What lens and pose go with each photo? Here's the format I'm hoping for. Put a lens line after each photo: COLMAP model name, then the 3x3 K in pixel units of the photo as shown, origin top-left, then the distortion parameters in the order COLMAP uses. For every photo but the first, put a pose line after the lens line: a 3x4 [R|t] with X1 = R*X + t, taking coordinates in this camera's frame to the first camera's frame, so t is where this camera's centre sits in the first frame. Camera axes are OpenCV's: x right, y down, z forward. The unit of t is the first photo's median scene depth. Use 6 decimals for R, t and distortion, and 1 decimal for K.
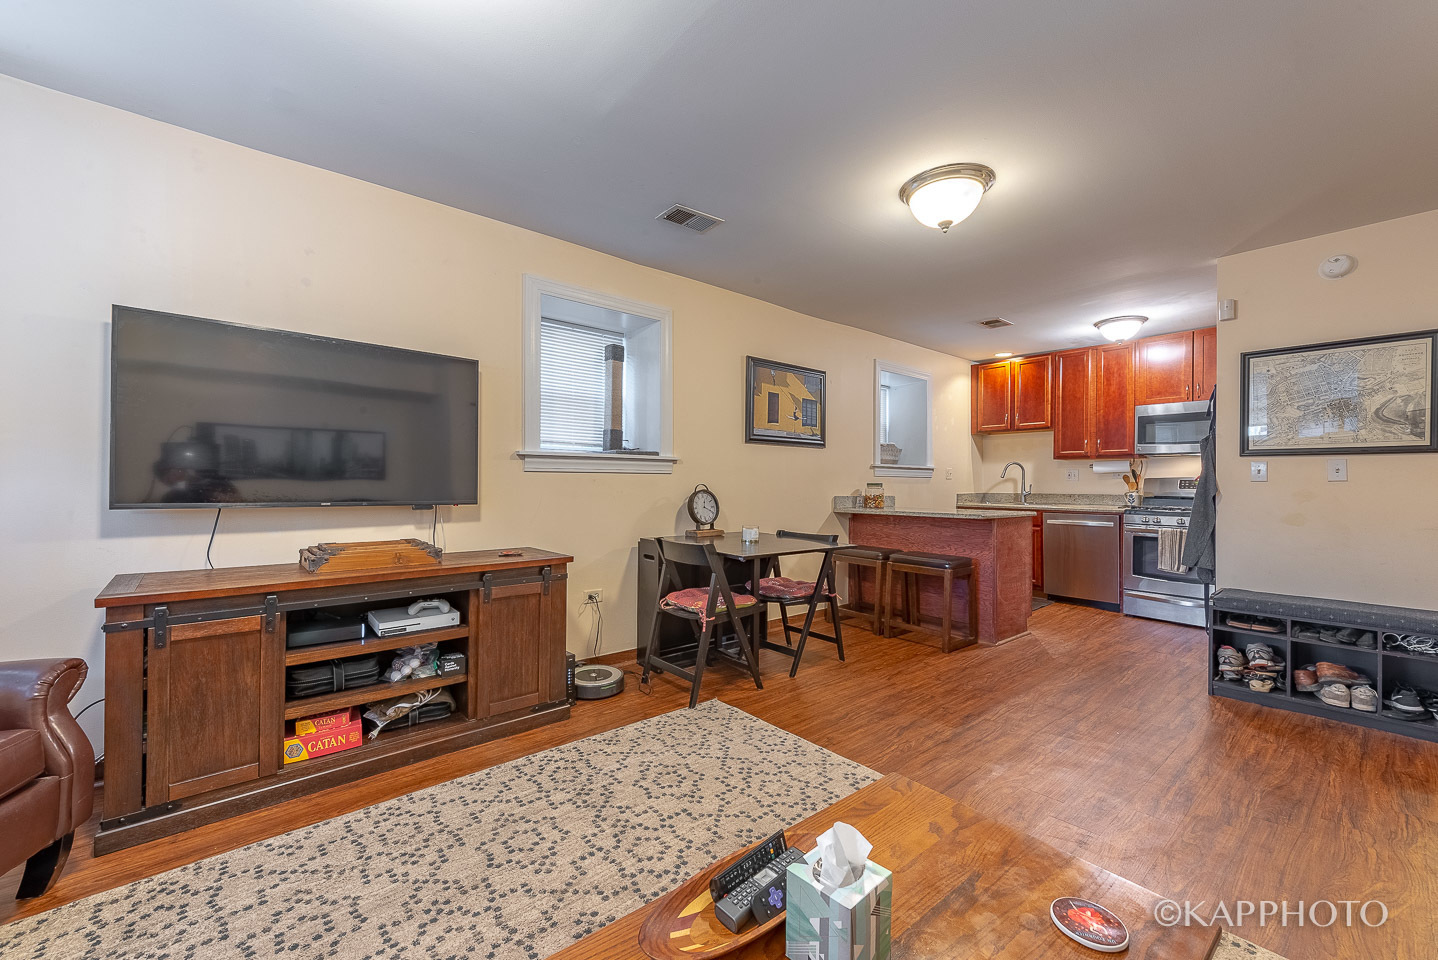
lens RADIAL K [[567.1, 0, 713.6], [0, 567.1, 484.7], [0, 0, 1]] dist [0.014329, -0.003562]
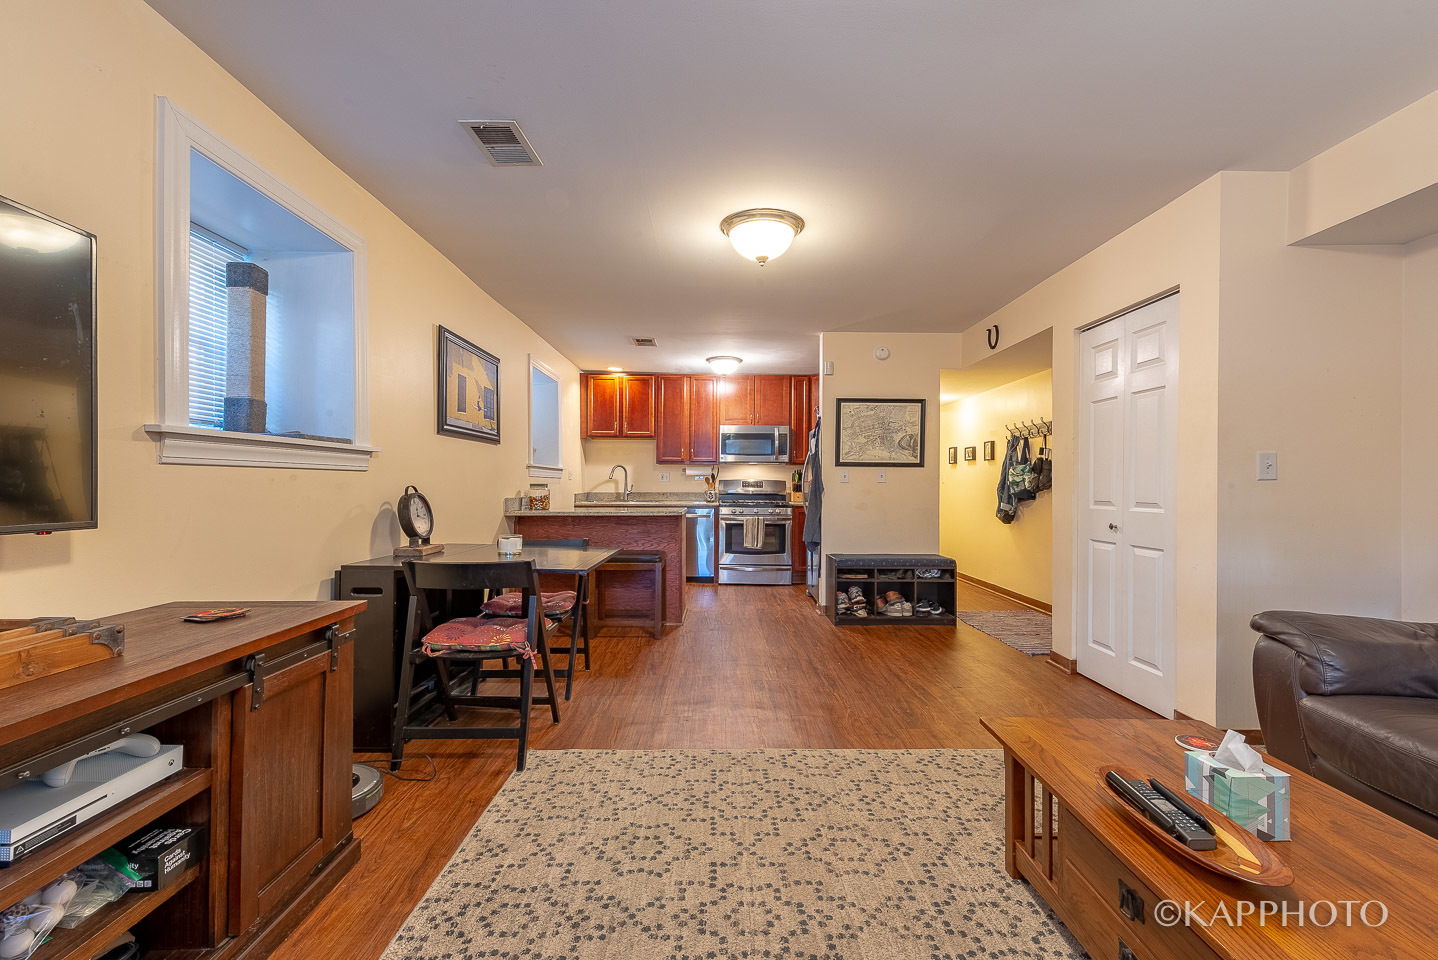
lens RADIAL K [[567.1, 0, 711.0], [0, 567.1, 483.8], [0, 0, 1]] dist [0.014329, -0.003562]
pose [[0.654280, -0.000883, 0.756252, -0.385609], [0.002276, 0.999997, -0.000802, -0.001585], [-0.756249, 0.002245, 0.654280, 0.238418]]
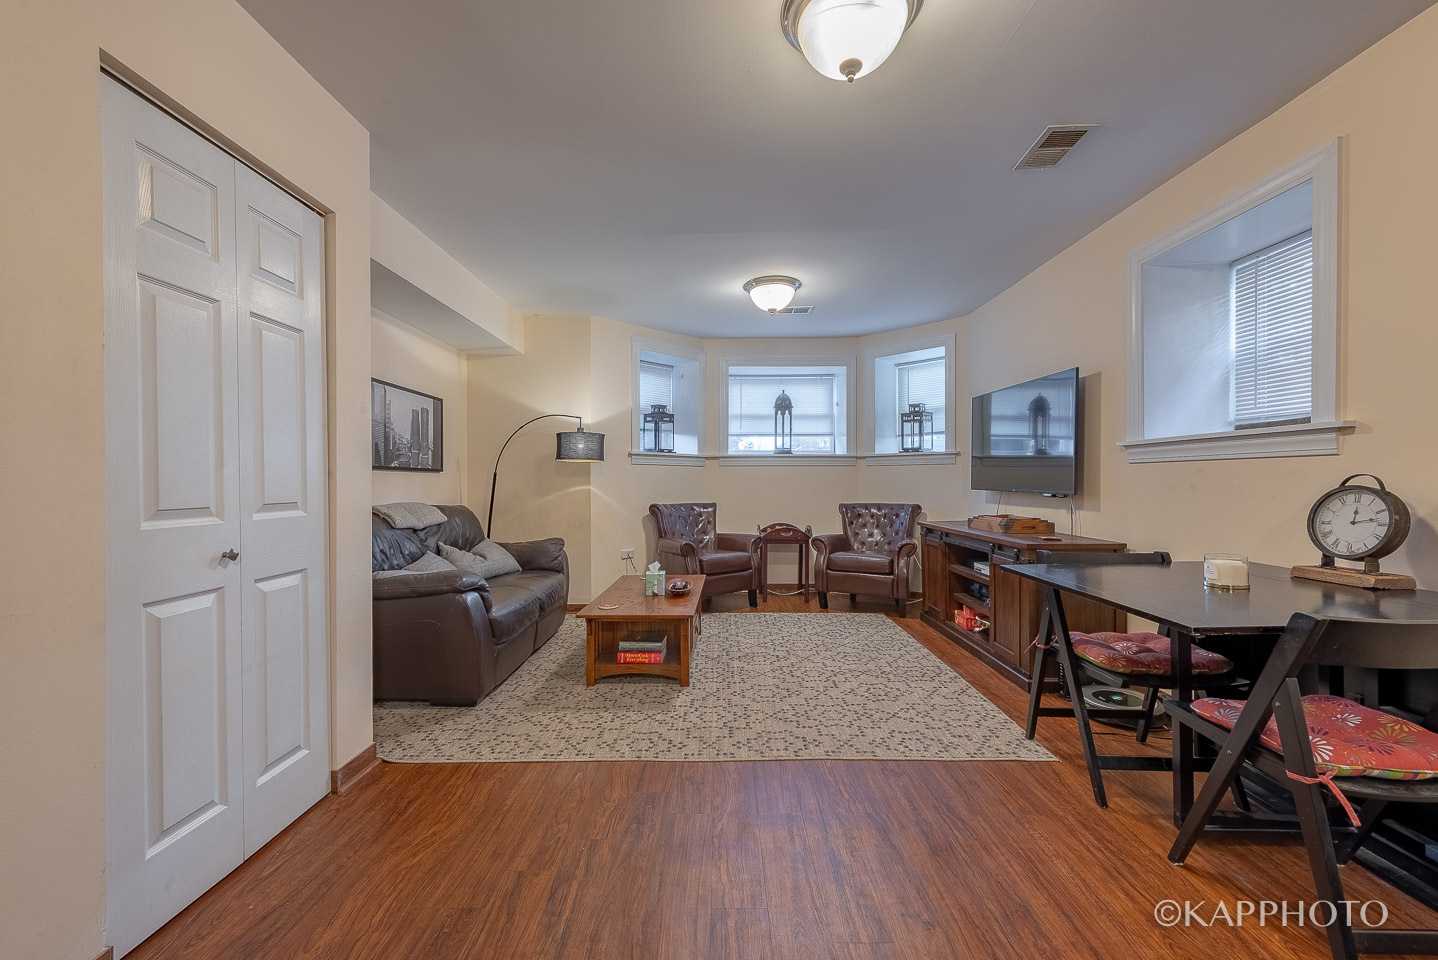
lens RADIAL K [[567.1, 0, 713.9], [0, 567.1, 484.1], [0, 0, 1]] dist [0.014329, -0.003562]
pose [[-0.652999, 0.004966, -0.757343, 0.738027], [0.000813, 0.999983, 0.005856, 0.004741], [0.757359, 0.003208, -0.652991, 0.966969]]
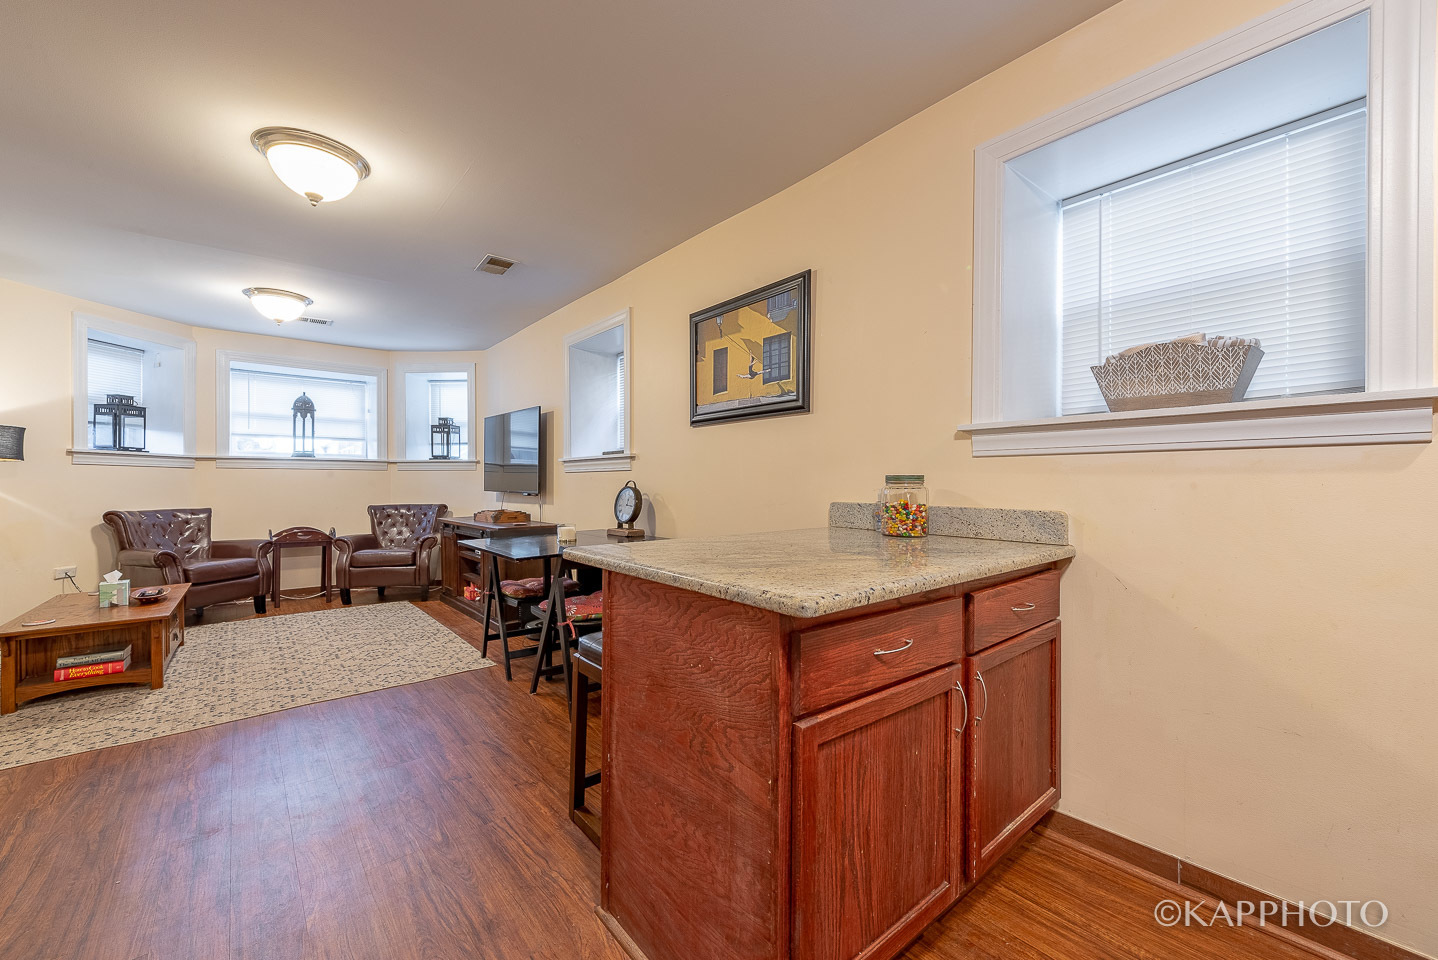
lens RADIAL K [[567.1, 0, 716.1], [0, 567.1, 482.4], [0, 0, 1]] dist [0.014329, -0.003562]
pose [[-0.003329, -0.002685, -0.999991, 0.986631], [0.000106, 0.999996, -0.002685, 0.005001], [0.999994, -0.000115, -0.003329, 1.226215]]
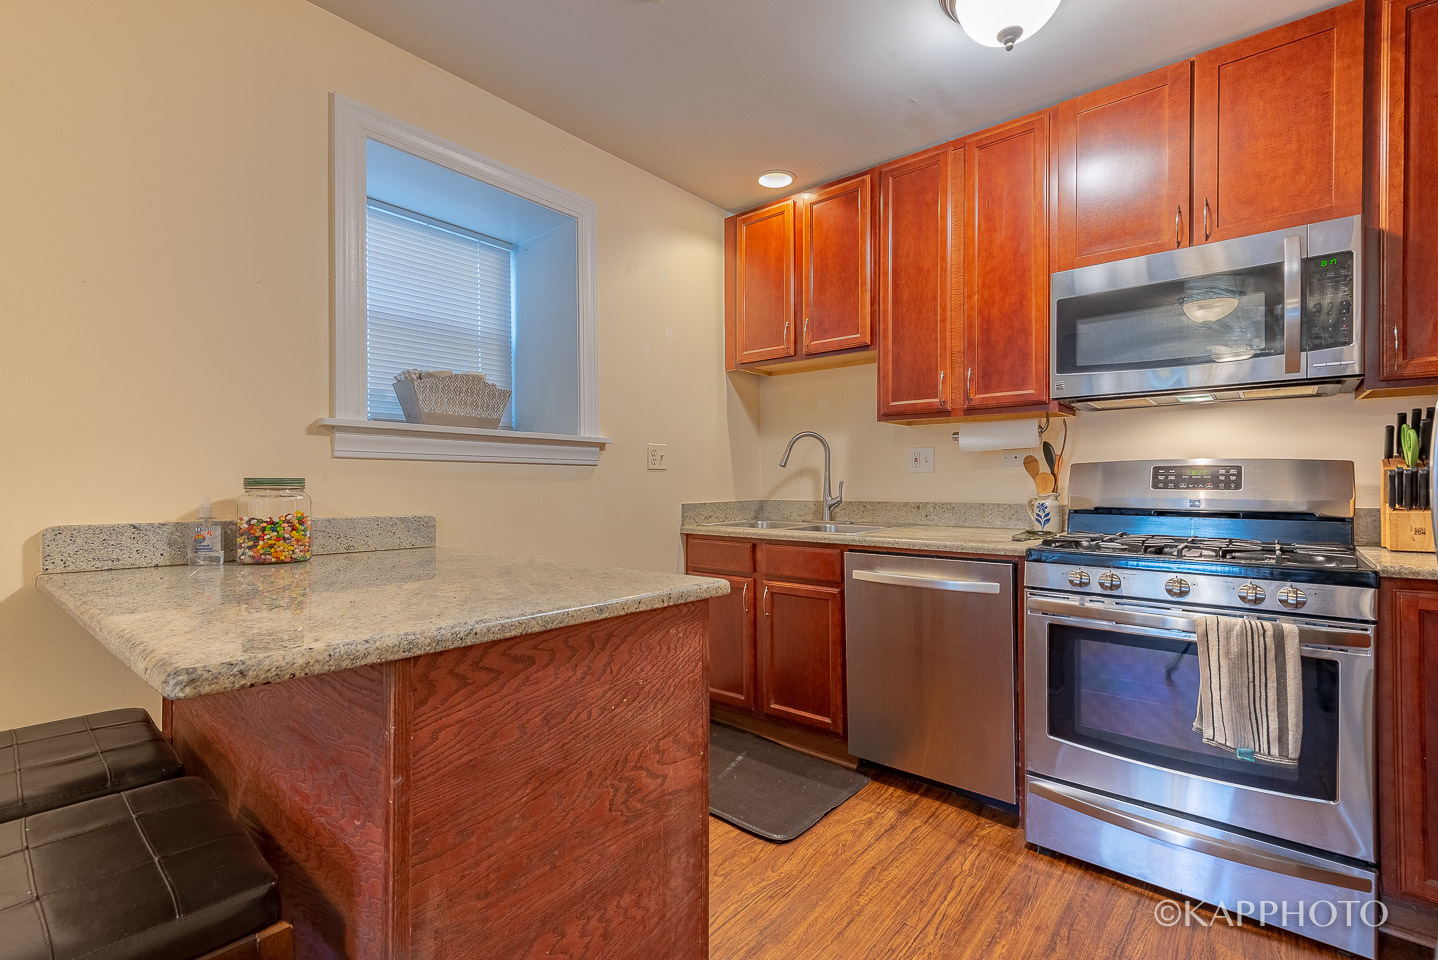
lens RADIAL K [[638.3, 0, 723.7], [0, 638.3, 494.7], [0, 0, 1]] dist [0.016609, -0.002324]
pose [[0.983720, -0.009387, 0.179462, 0.642207], [0.007336, 0.999900, 0.012087, 0.005280], [-0.179557, -0.010574, 0.983691, 0.890027]]
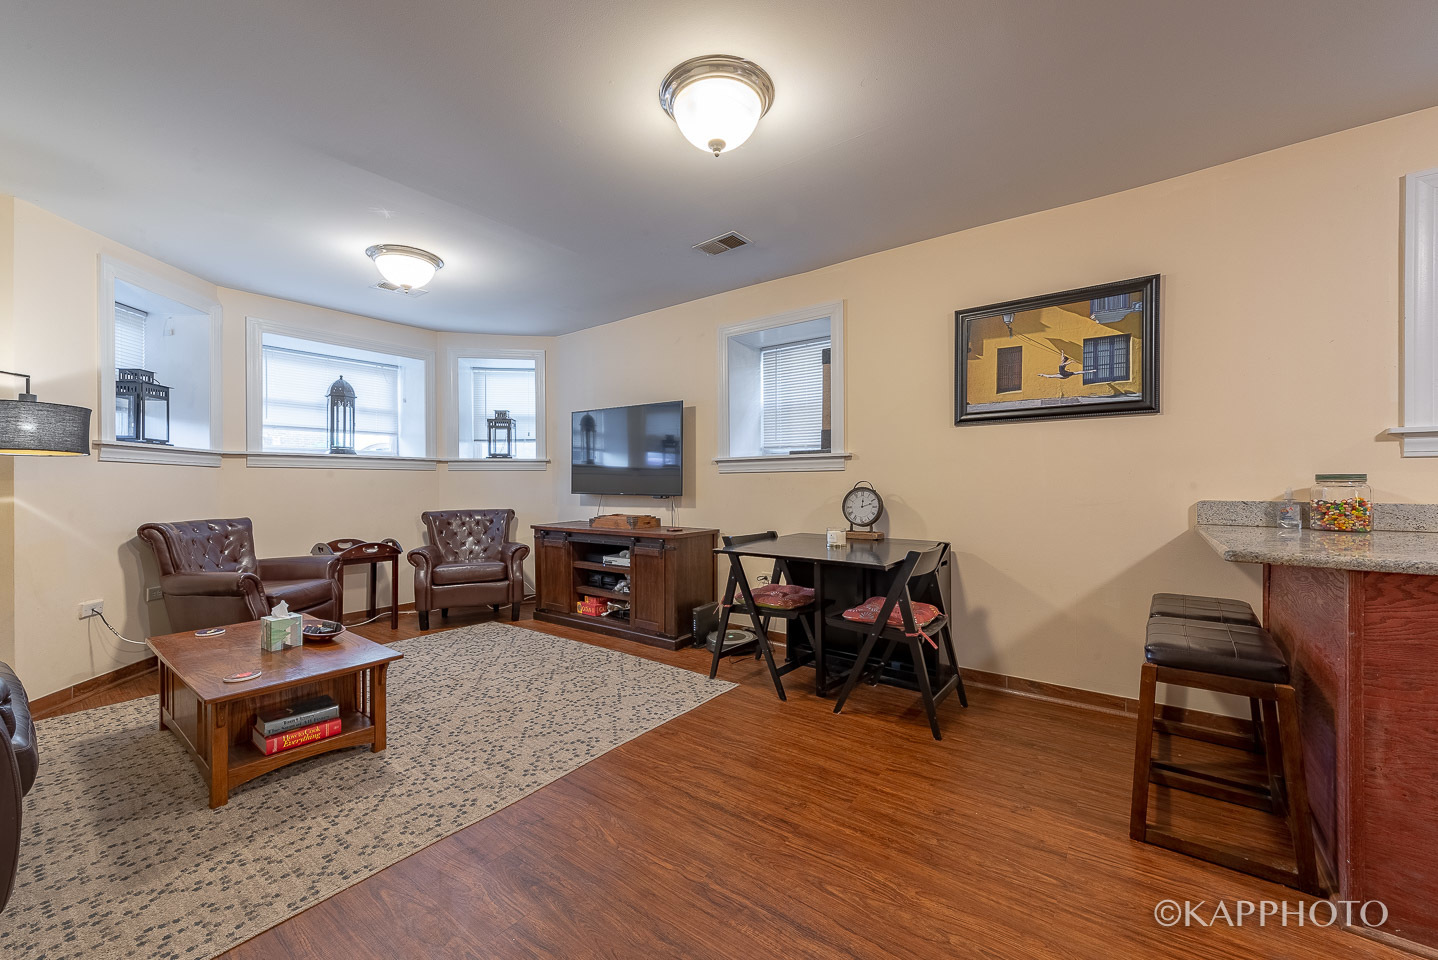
lens RADIAL K [[567.1, 0, 715.3], [0, 567.1, 483.6], [0, 0, 1]] dist [0.014329, -0.003562]
pose [[0.219680, -0.003288, -0.975566, 0.863891], [0.005032, 0.999985, -0.002237, 0.004365], [0.975559, -0.004418, 0.219693, 0.611570]]
